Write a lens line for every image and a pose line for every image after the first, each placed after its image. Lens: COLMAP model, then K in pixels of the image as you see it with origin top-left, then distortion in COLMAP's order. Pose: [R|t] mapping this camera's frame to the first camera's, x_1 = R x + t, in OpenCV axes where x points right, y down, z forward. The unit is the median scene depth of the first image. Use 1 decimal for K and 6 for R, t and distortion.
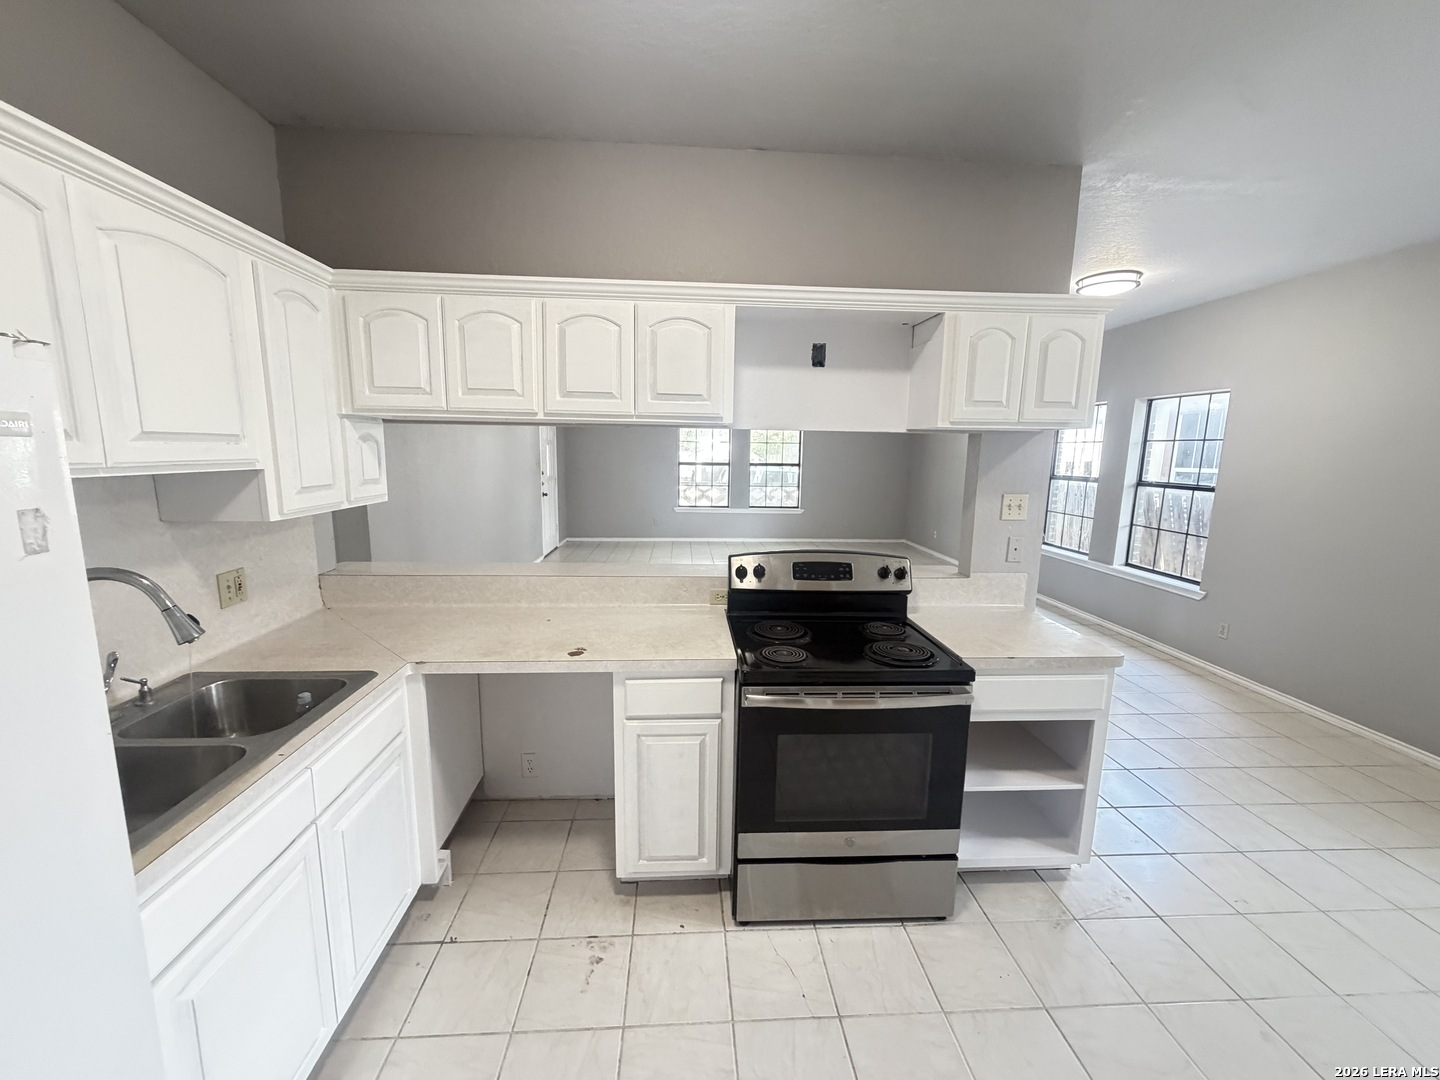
lens RADIAL K [[575.9, 0, 717.2], [0, 575.9, 541.4], [0, 0, 1]] dist [-0.001805, 0.000297]
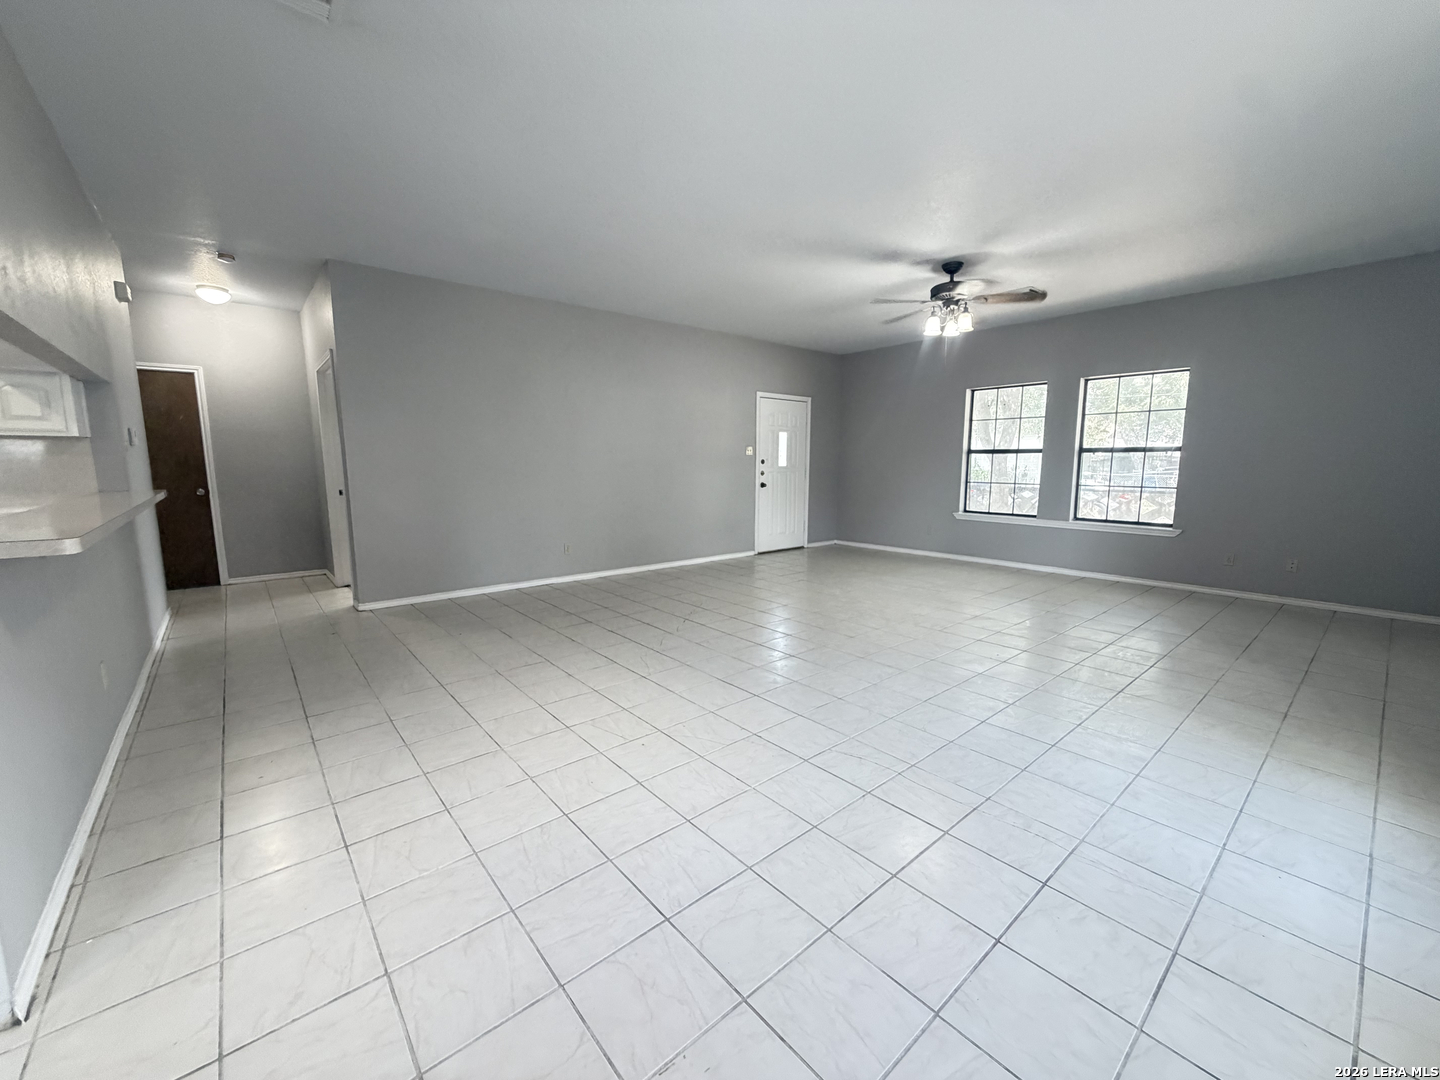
lens RADIAL K [[575.9, 0, 719.1], [0, 575.9, 541.6], [0, 0, 1]] dist [-0.001805, 0.000297]
pose [[0.598314, 0.095598, -0.795539, 1.554807], [-0.117635, 0.992579, 0.030804, -0.047545], [0.792580, 0.075153, 0.605119, 1.560125]]
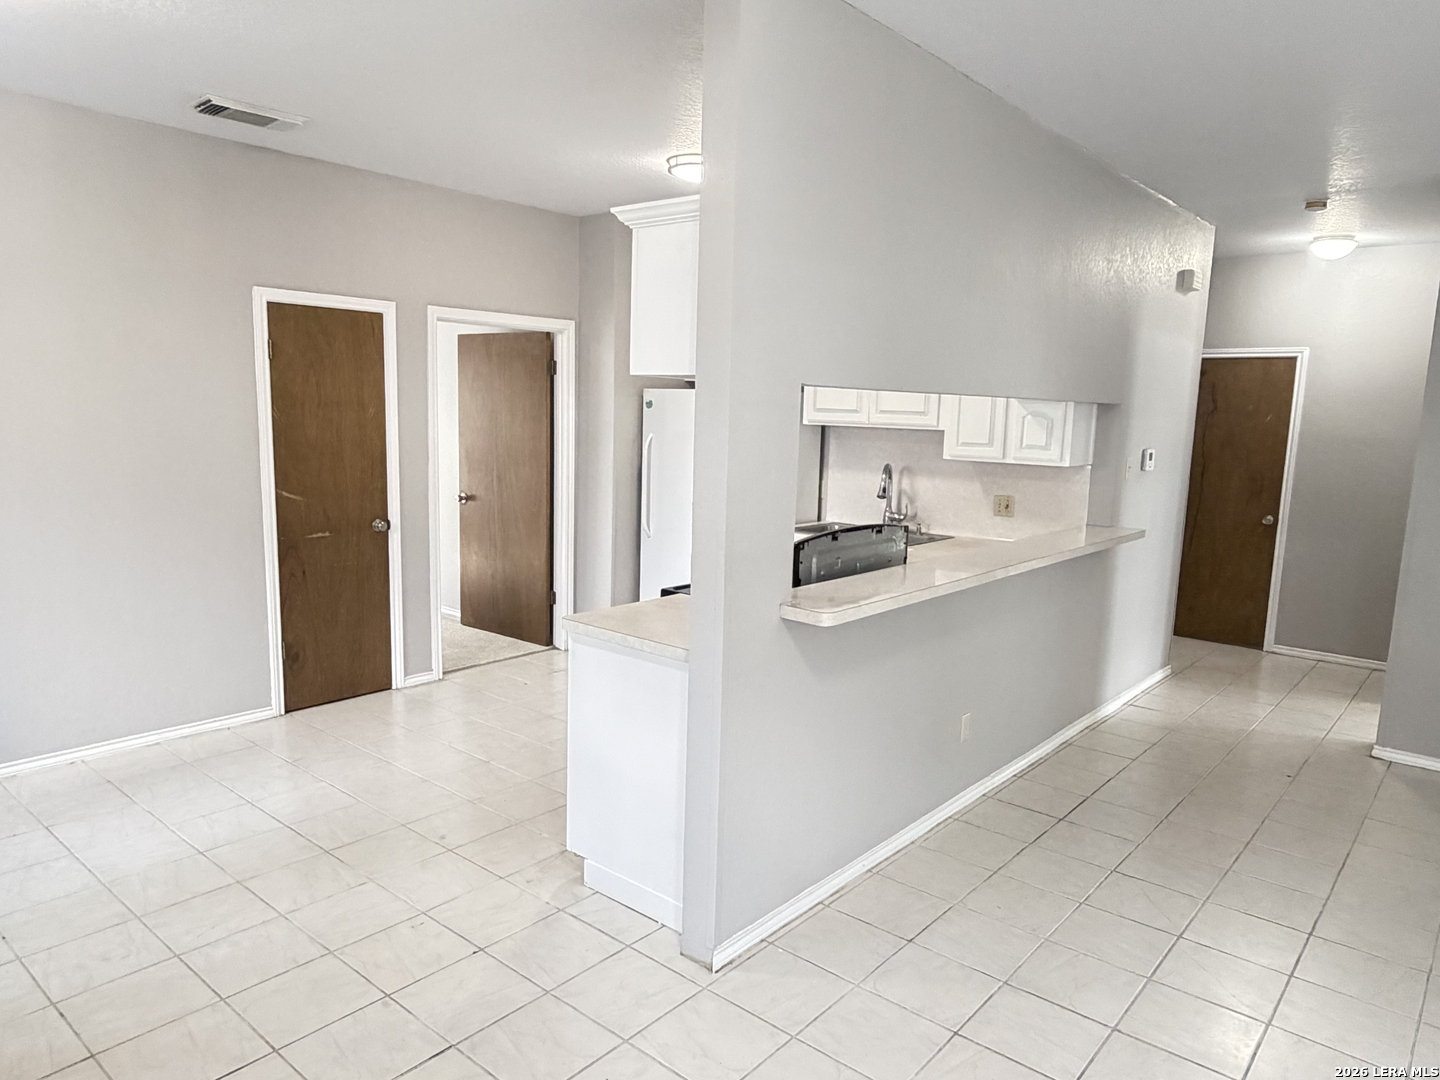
lens RADIAL K [[956.2, 0, 717.0], [0, 956.2, 547.1], [0, 0, 1]] dist [0.005199, 0.001450]
pose [[-0.691860, 0.068543, -0.718771, 1.583651], [-0.154853, 0.958234, 0.240433, -0.313202], [0.705231, 0.277650, -0.652350, 2.075936]]
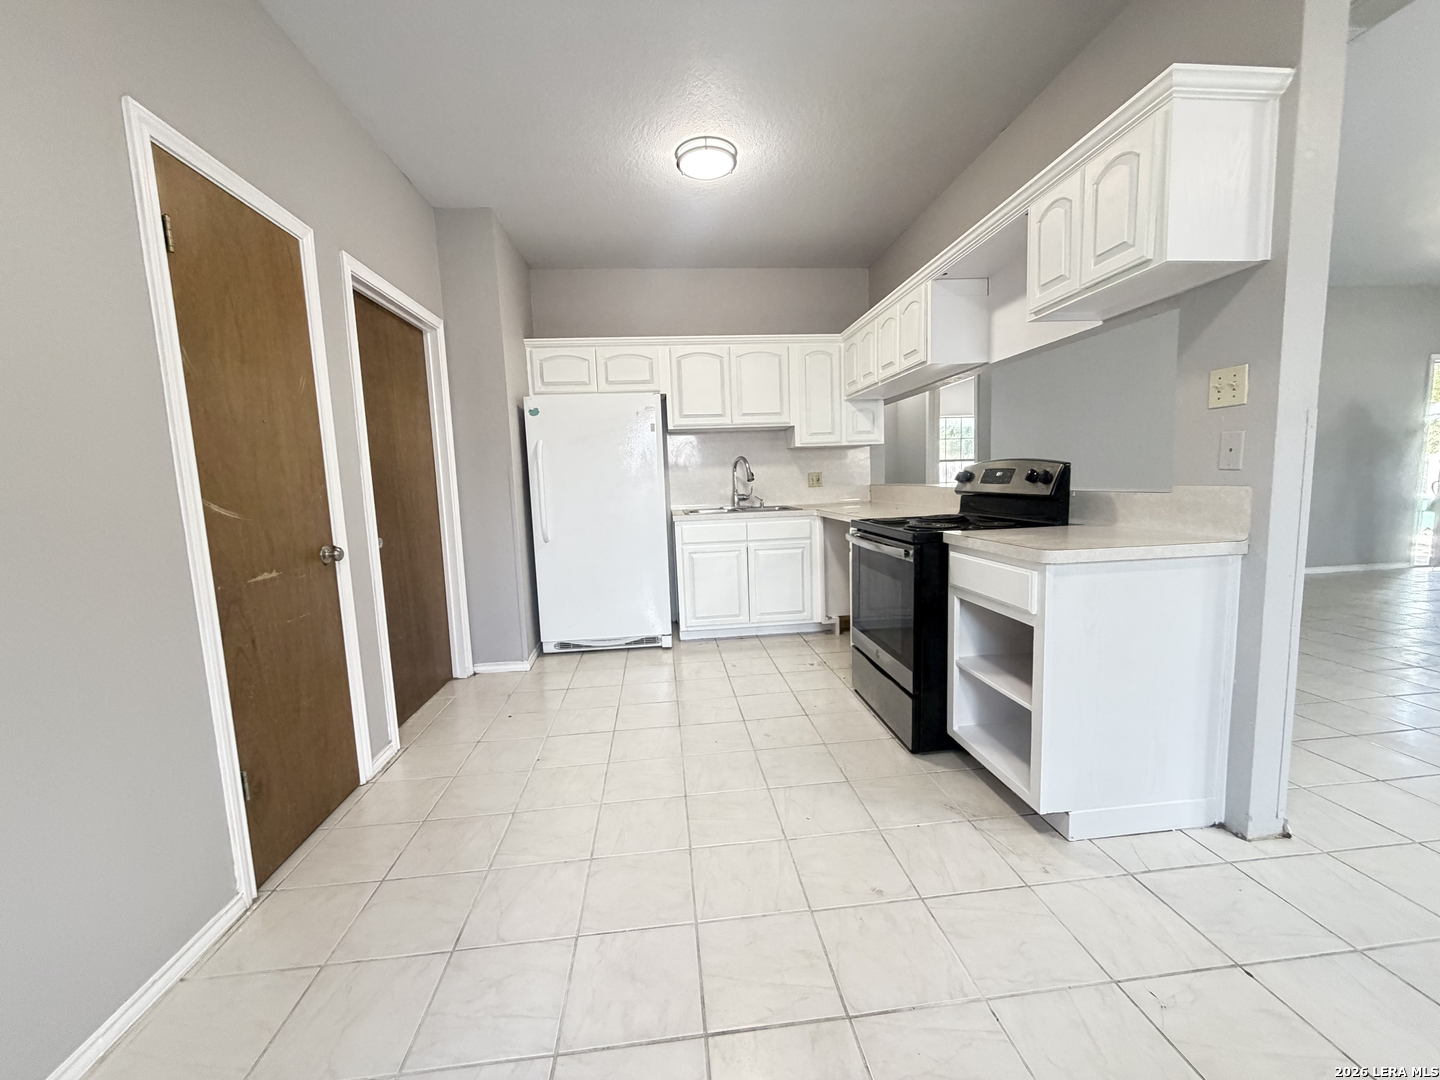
lens RADIAL K [[575.9, 0, 718.1], [0, 575.9, 542.8], [0, 0, 1]] dist [-0.001805, 0.000297]
pose [[0.039815, 0.093464, -0.994826, 1.440072], [-0.122926, 0.988511, 0.087951, 0.165847], [0.991617, 0.118788, 0.050847, 0.468125]]
